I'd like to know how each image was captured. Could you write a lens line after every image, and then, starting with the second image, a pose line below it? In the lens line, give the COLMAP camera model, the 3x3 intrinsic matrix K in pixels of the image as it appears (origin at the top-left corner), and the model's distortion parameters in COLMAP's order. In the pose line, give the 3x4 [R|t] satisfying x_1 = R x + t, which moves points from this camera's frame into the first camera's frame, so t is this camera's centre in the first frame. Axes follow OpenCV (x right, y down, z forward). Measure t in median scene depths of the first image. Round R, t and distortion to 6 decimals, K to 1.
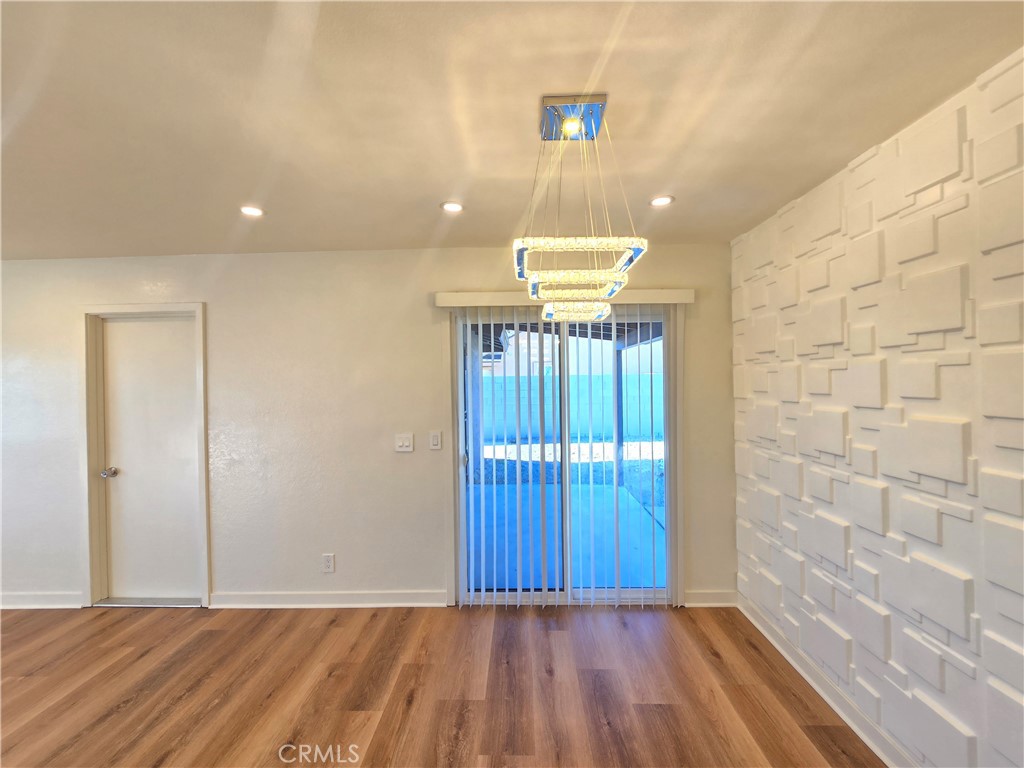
lens RADIAL K [[420.9, 0, 510.8], [0, 420.9, 383.9], [0, 0, 1]] dist [-0.000379, -0.000048]
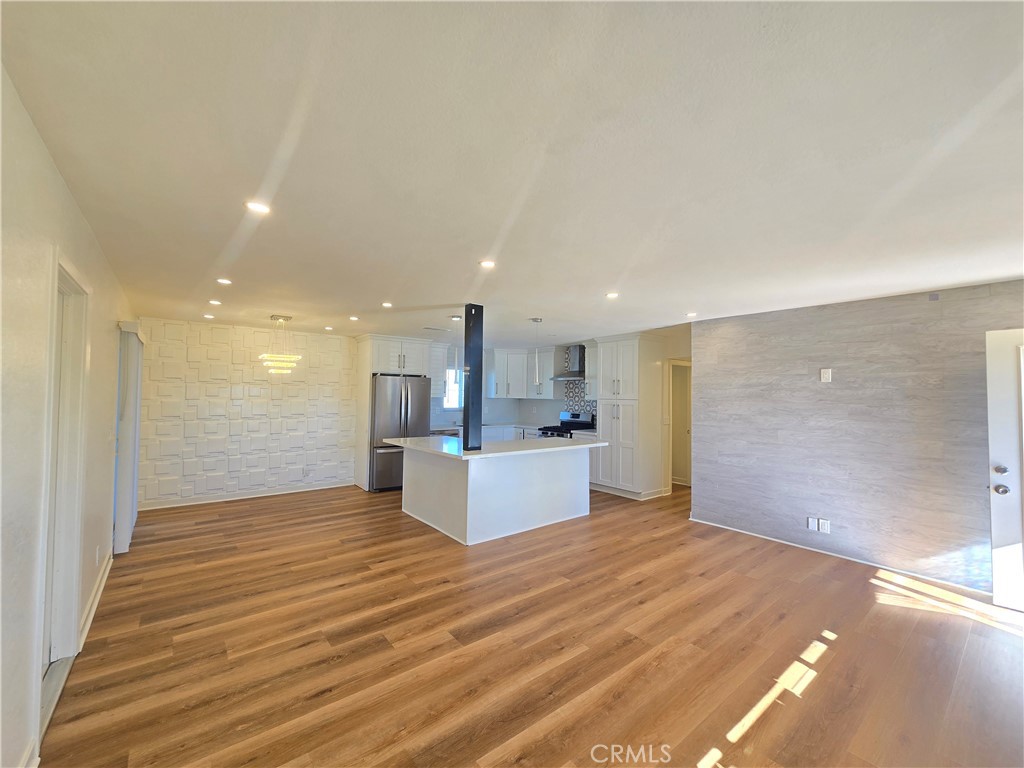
lens RADIAL K [[420.9, 0, 510.8], [0, 420.9, 383.9], [0, 0, 1]] dist [-0.000379, -0.000048]
pose [[-0.644039, 0.028503, 0.764461, -1.988883], [-0.000706, 0.999283, -0.037853, 0.035039], [-0.764992, -0.024918, -0.643558, 0.927020]]
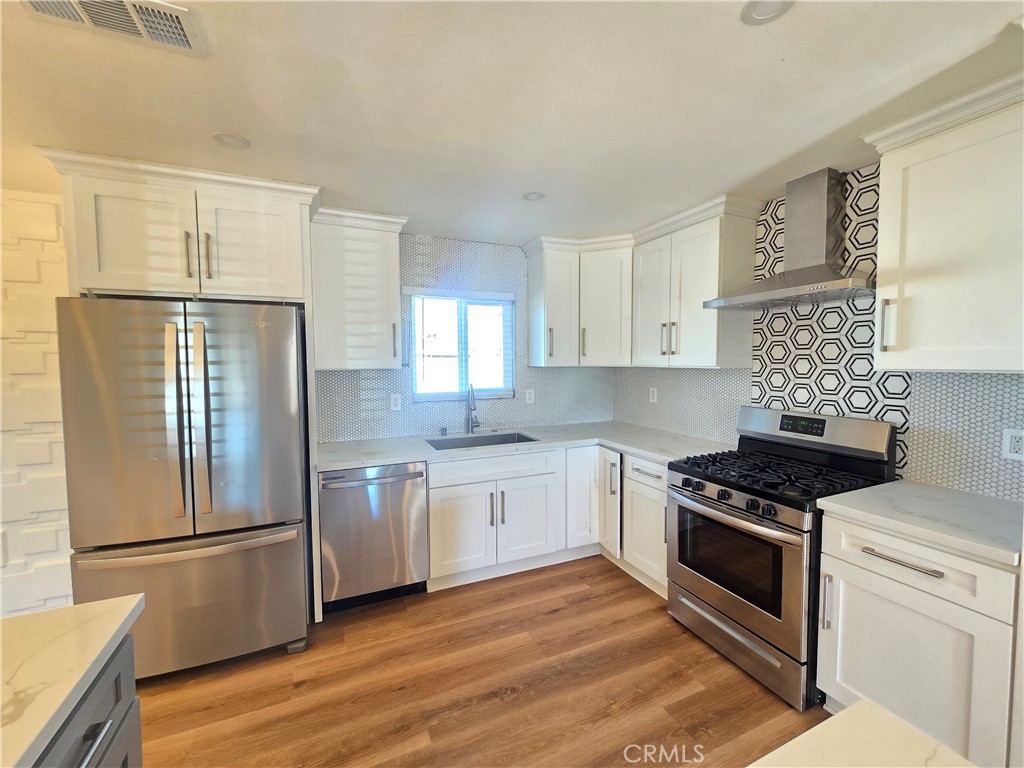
lens RADIAL K [[420.9, 0, 510.8], [0, 420.9, 383.9], [0, 0, 1]] dist [-0.000379, -0.000048]
pose [[-0.425797, -0.030267, 0.904312, -0.638456], [0.016591, 0.999011, 0.041248, 0.019563], [-0.904666, 0.032566, -0.424874, -0.328194]]
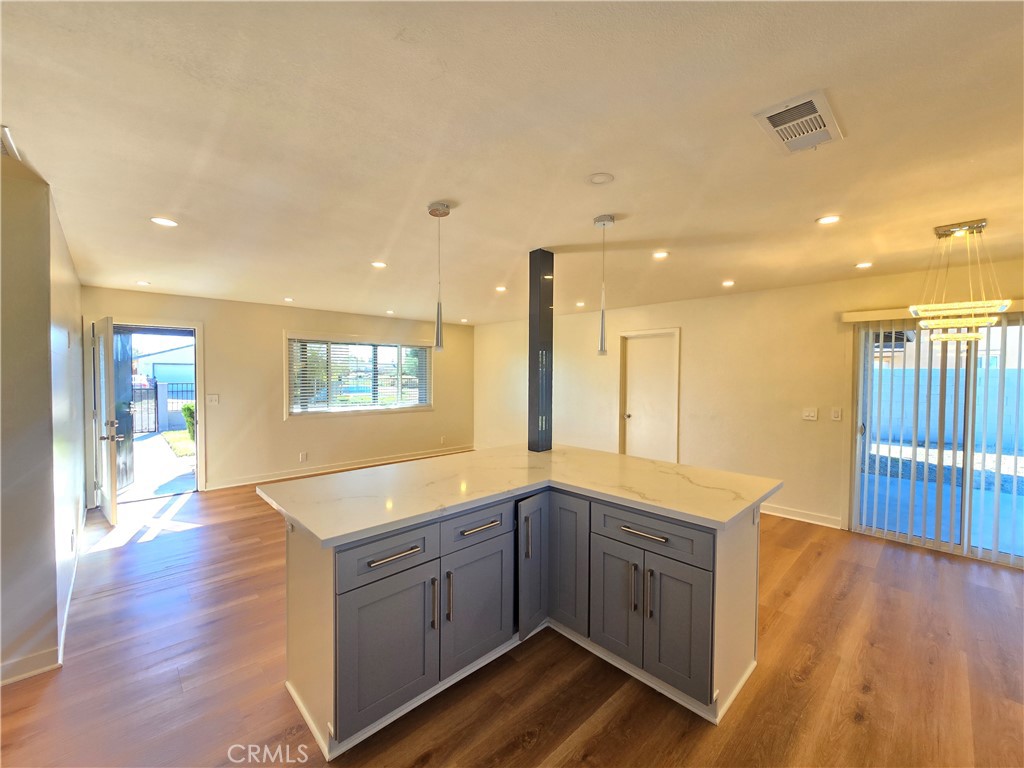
lens RADIAL K [[416.5, 0, 512.0], [0, 416.5, 384.0], [0, 0, 1]] dist [-0.000677, 0.000121]
pose [[0.709714, 0.039735, -0.703369, 0.033164], [-0.020515, 0.999150, 0.035745, 0.002275], [0.704191, -0.010939, 0.709926, -0.823684]]
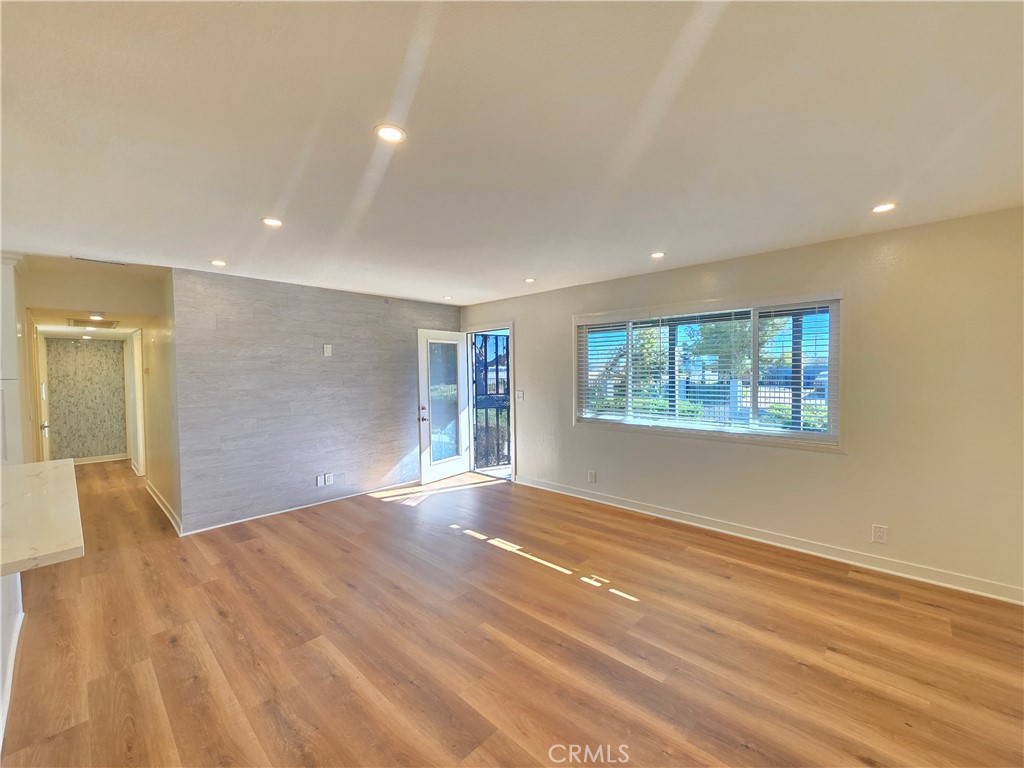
lens RADIAL K [[420.9, 0, 510.8], [0, 420.9, 383.9], [0, 0, 1]] dist [-0.000379, -0.000048]
pose [[-0.669728, 0.048030, -0.741052, -0.796694], [0.022410, 0.998759, 0.044479, 0.026230], [0.742268, 0.013182, -0.669973, 0.833304]]
